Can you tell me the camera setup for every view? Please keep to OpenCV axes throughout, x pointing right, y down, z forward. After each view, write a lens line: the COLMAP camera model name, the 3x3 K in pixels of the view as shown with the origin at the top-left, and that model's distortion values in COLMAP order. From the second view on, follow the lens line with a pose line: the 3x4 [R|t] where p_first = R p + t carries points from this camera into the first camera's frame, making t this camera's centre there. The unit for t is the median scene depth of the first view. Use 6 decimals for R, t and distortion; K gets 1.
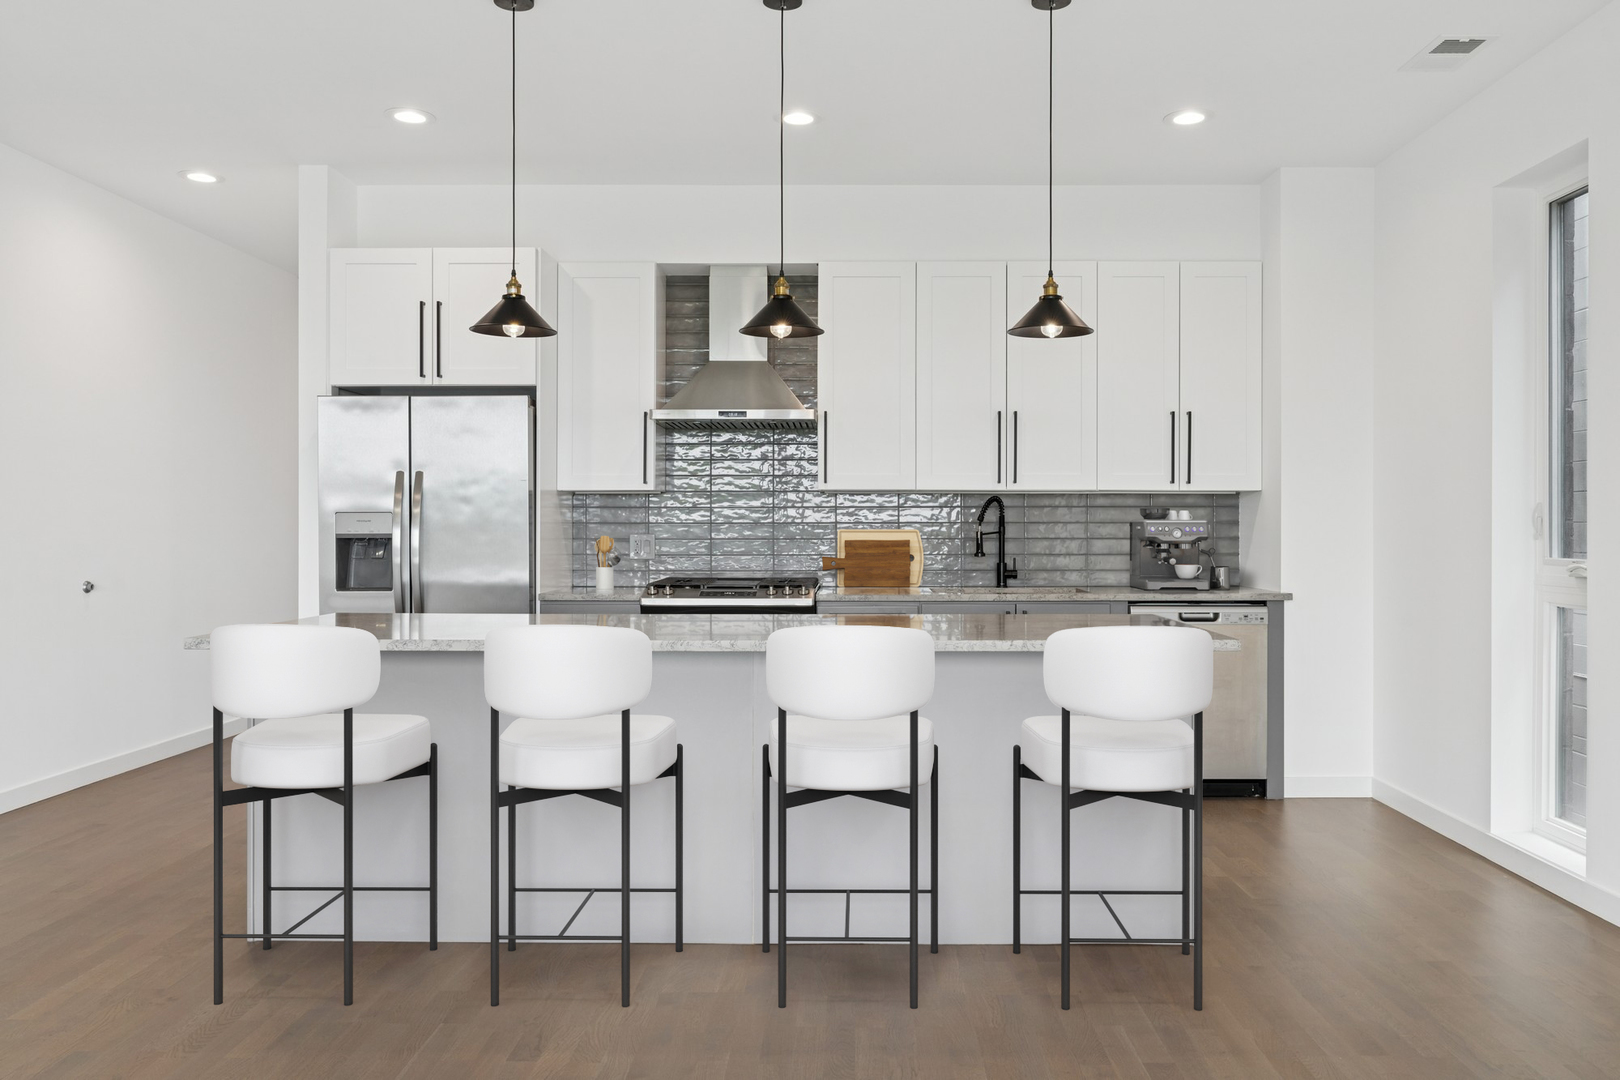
lens RADIAL K [[1252.2, 0, 804.6], [0, 1252.2, 555.2], [0, 0, 1]] dist [0.009318, -0.000313]
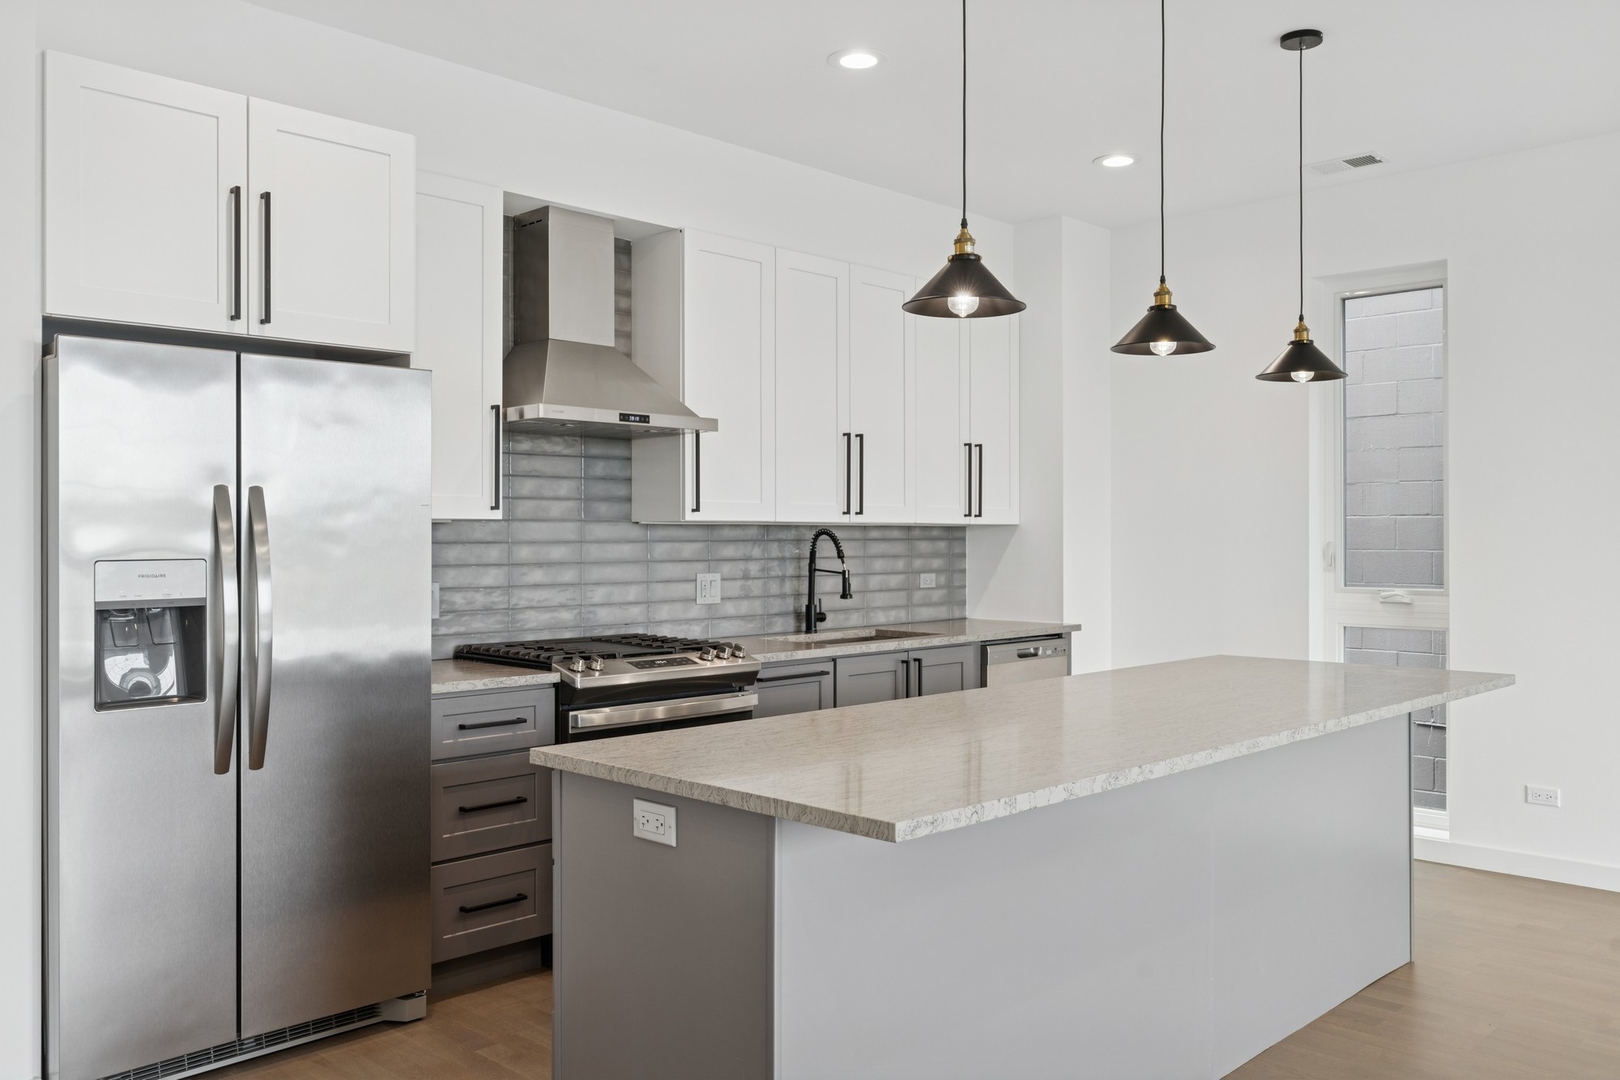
lens RADIAL K [[1316.3, 0, 805.6], [0, 1316.3, 537.0], [0, 0, 1]] dist [0.012267, 0.014649]
pose [[0.683523, -0.001665, 0.729927, -0.553713], [0.014629, 0.999828, -0.011419, -0.032582], [-0.729782, 0.018483, 0.683430, 0.397873]]
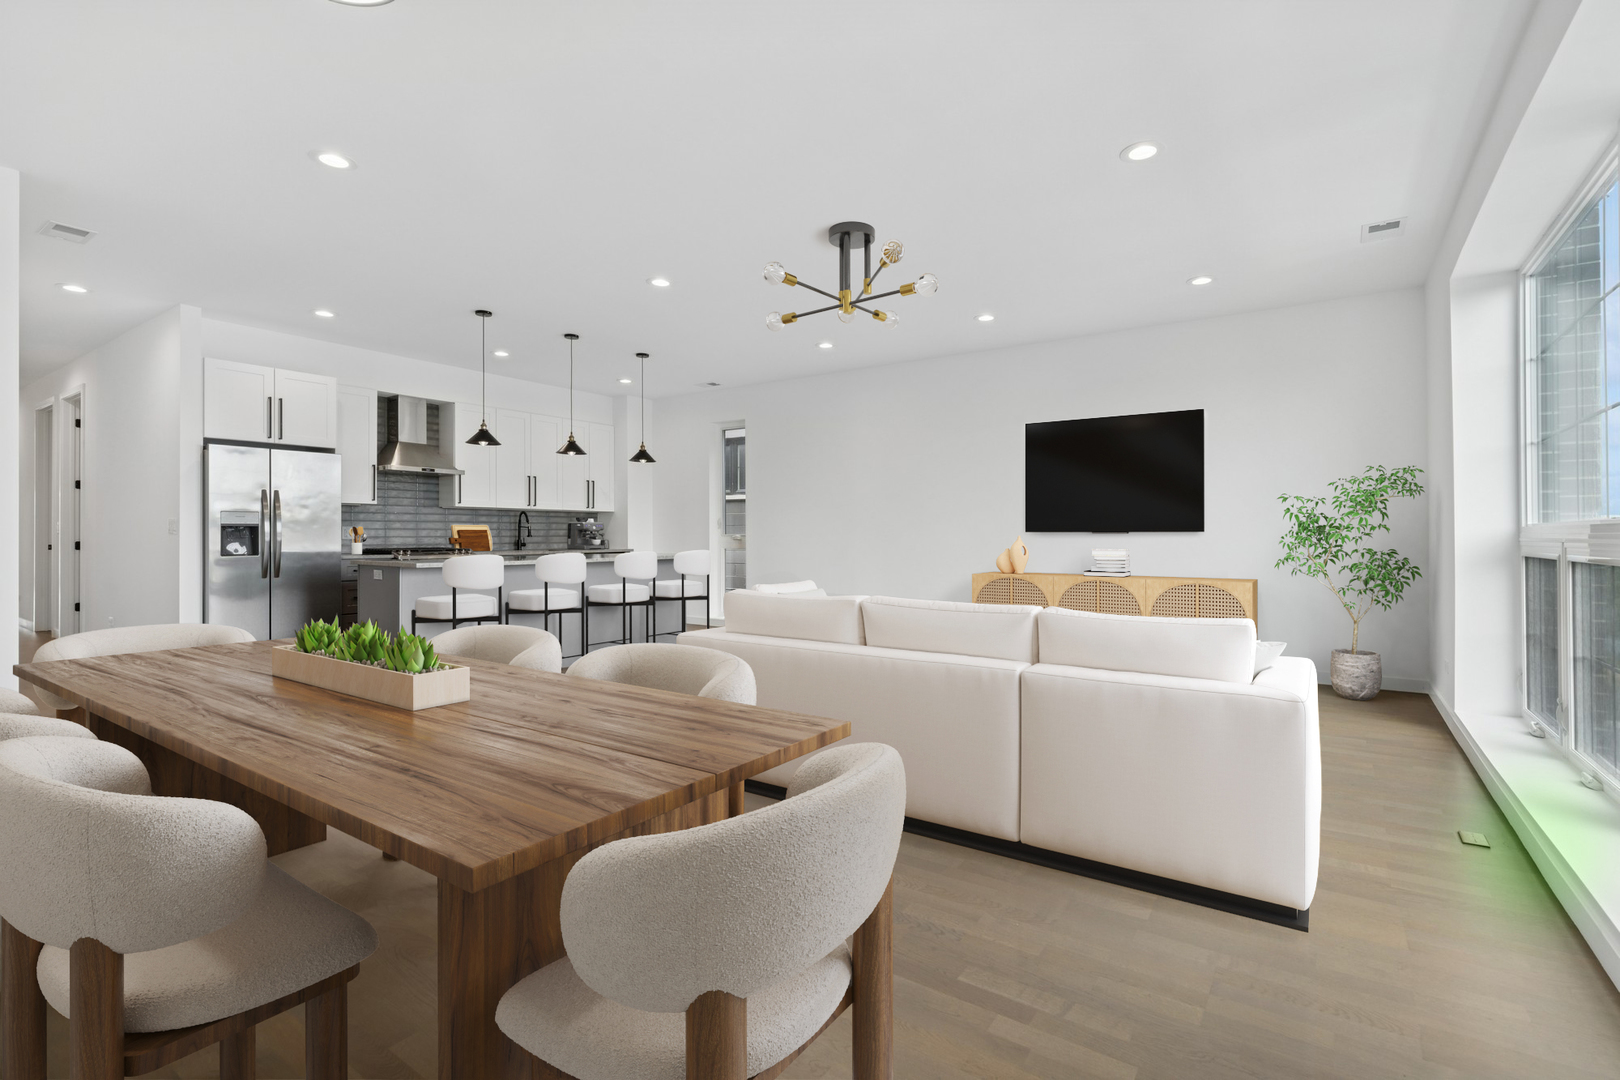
lens RADIAL K [[736.7, 0, 803.7], [0, 736.7, 541.4], [0, 0, 1]] dist [-0.004602, -0.000261]
pose [[0.548190, -0.008505, 0.836311, -0.755185], [0.010807, 0.999937, 0.003086, 0.011733], [-0.836284, 0.007346, 0.548247, -0.218819]]
